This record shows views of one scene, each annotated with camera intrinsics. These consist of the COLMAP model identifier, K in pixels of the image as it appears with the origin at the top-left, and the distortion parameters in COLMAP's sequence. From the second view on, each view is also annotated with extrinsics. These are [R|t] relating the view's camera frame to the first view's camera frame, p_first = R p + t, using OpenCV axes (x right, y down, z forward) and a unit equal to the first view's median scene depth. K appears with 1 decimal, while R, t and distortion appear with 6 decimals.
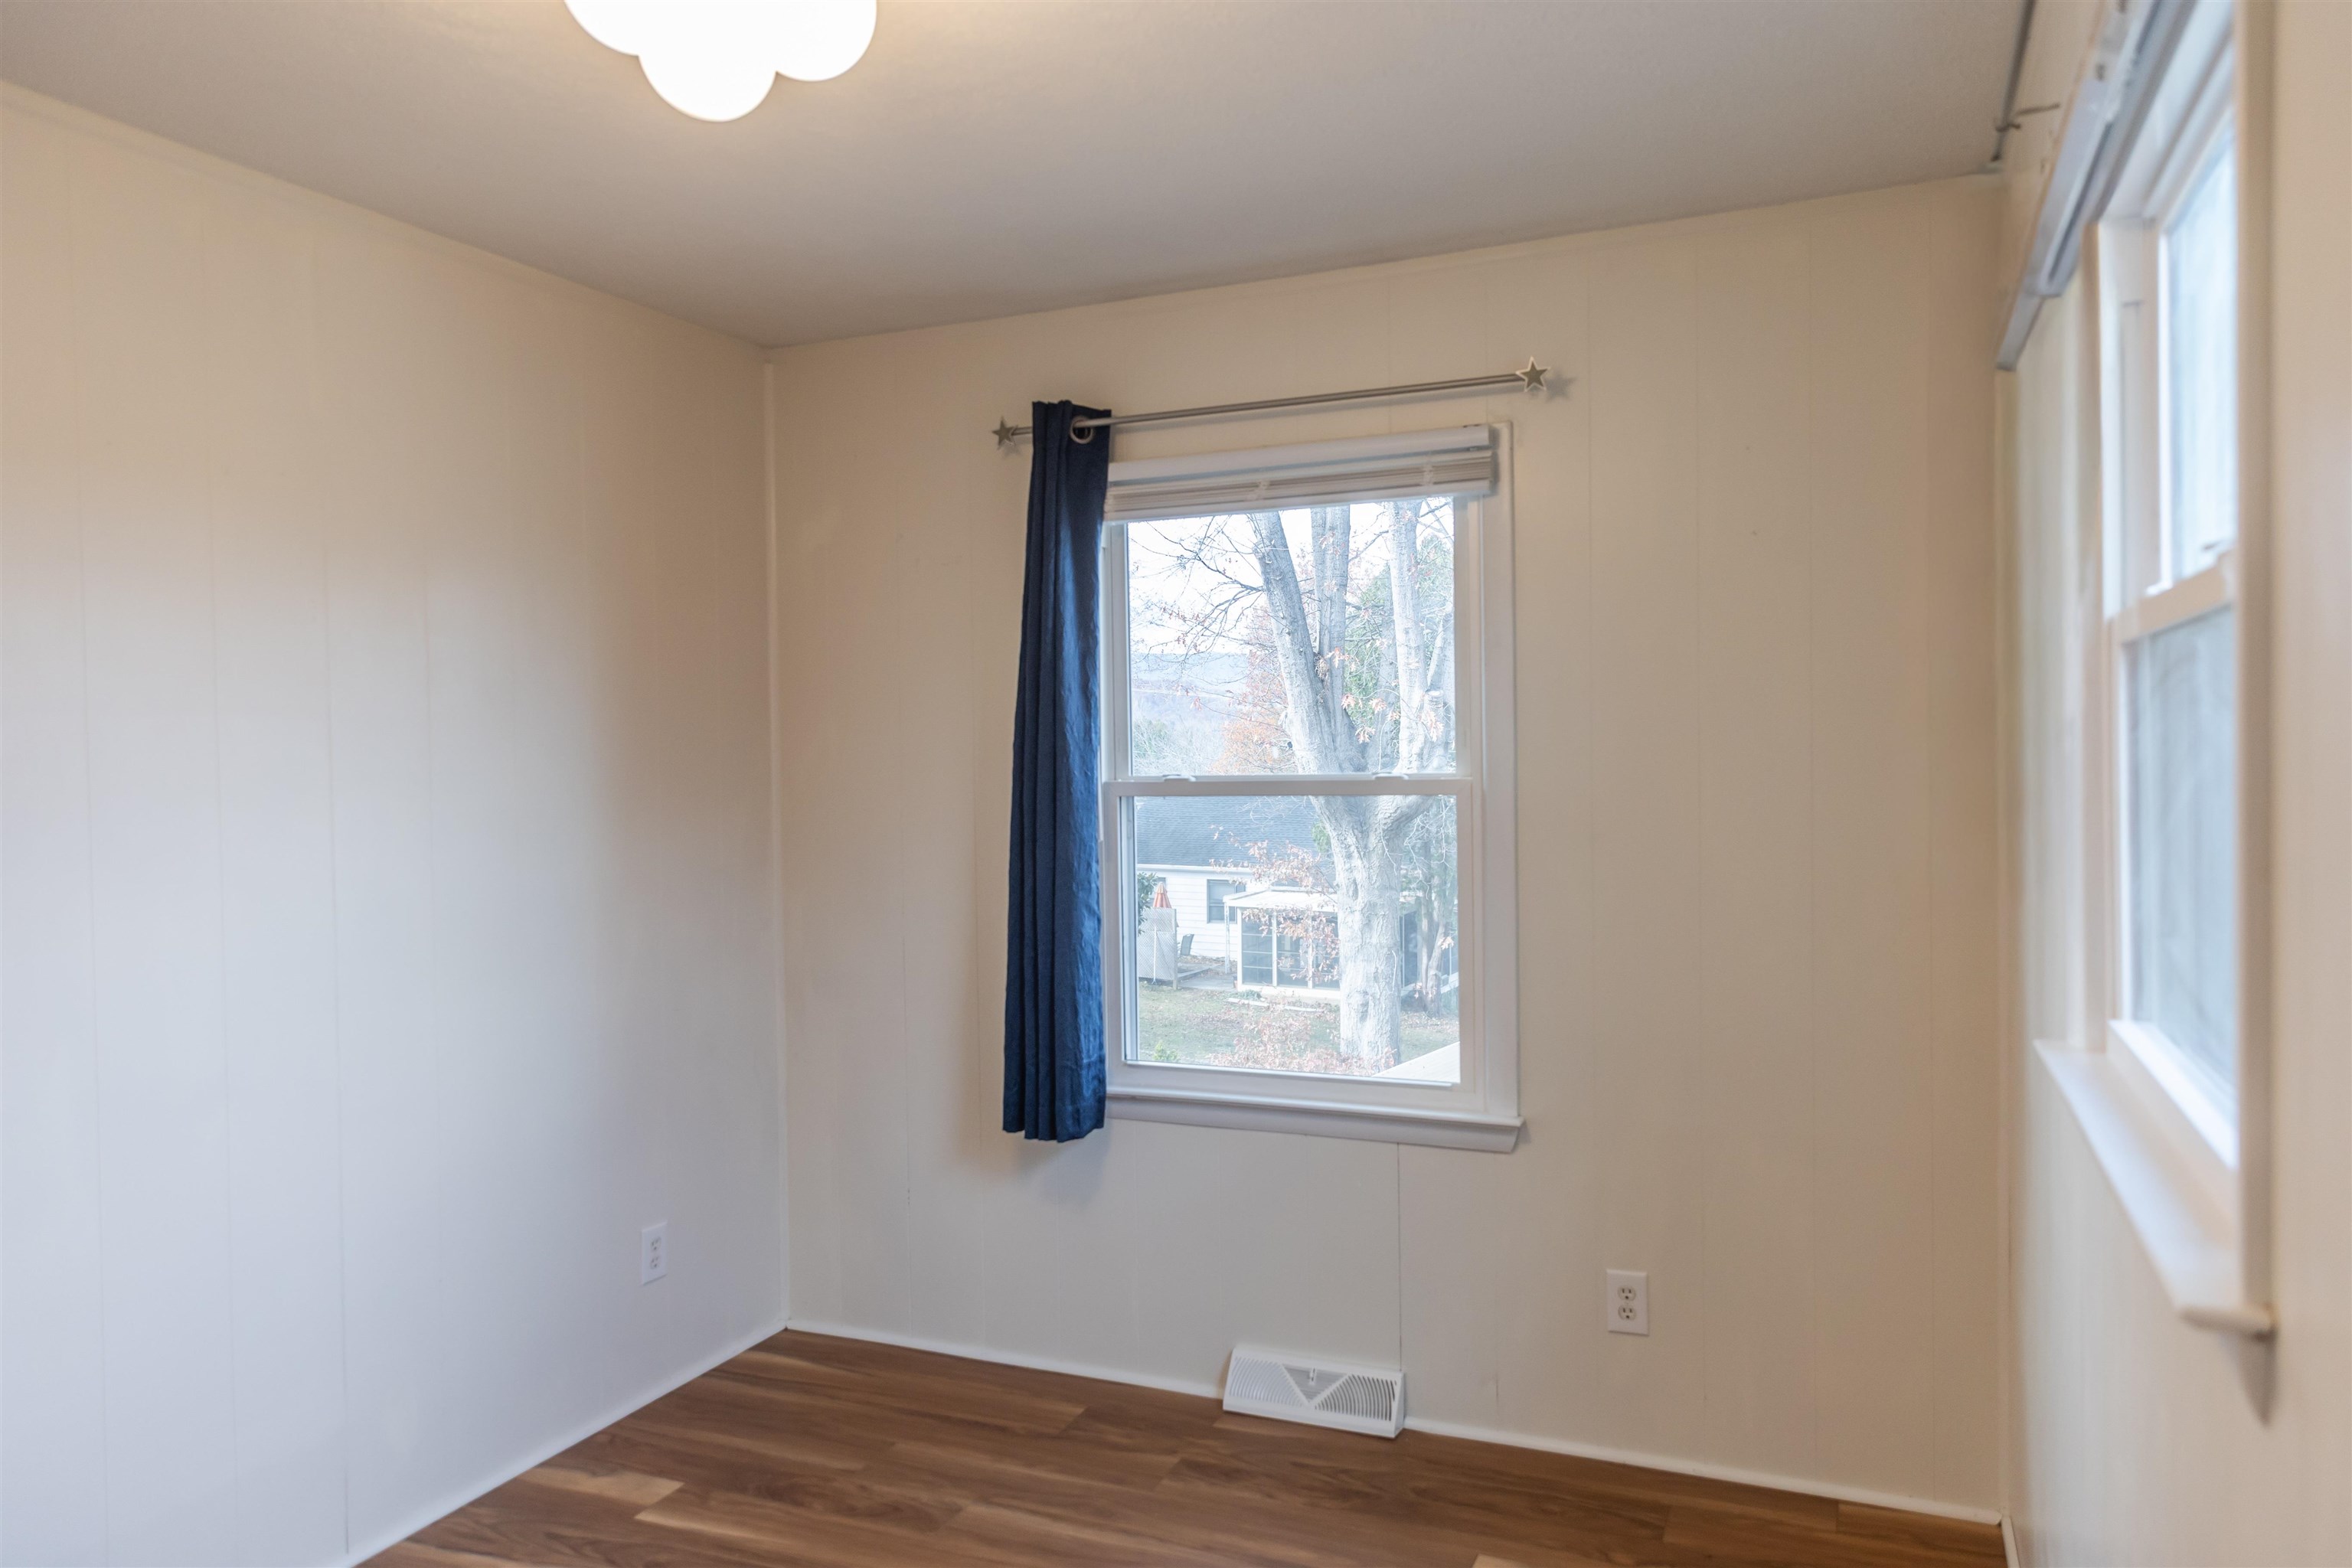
lens RADIAL K [[1556.9, 0, 1155.2], [0, 1556.9, 773.4], [0, 0, 1]] dist [0.010389, 0.003276]
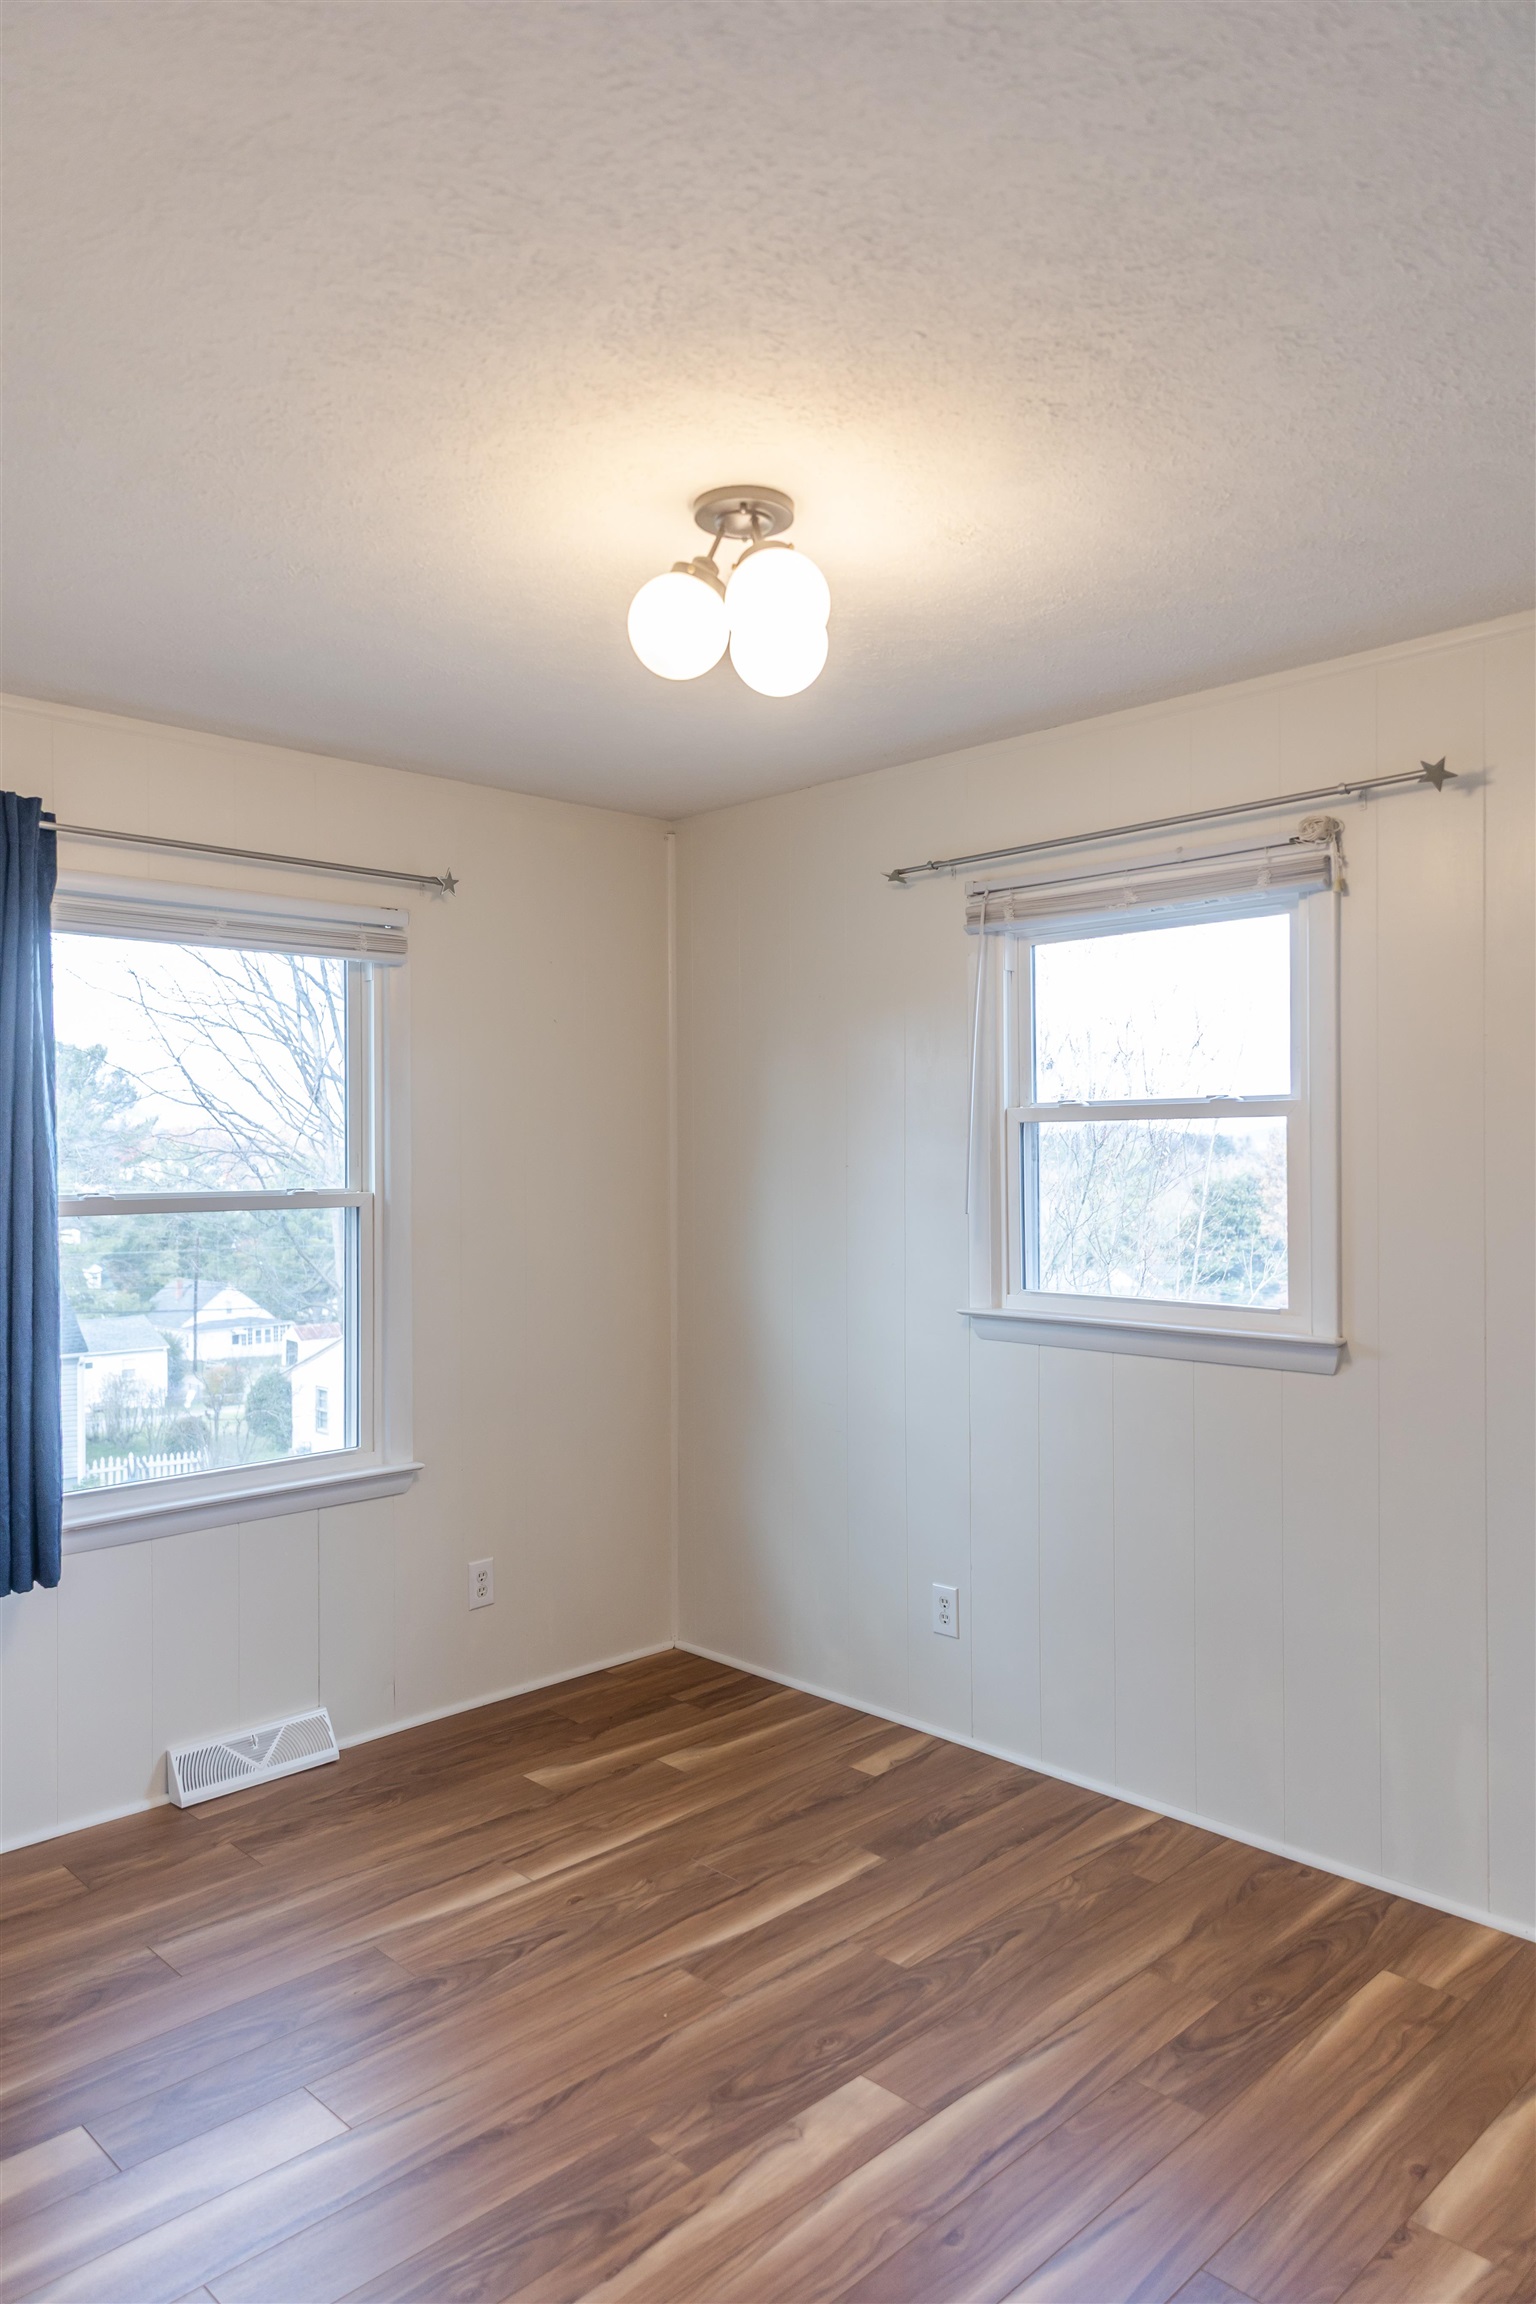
lens RADIAL K [[1525.1, 0, 760.9], [0, 1525.1, 1141.7], [0, 0, 1]] dist [0.010389, 0.003276]
pose [[0.379247, 0.025746, 0.924937, -0.797358], [0.017249, 0.999242, -0.034886, 0.010602], [-0.925135, 0.029185, 0.378516, 0.264053]]
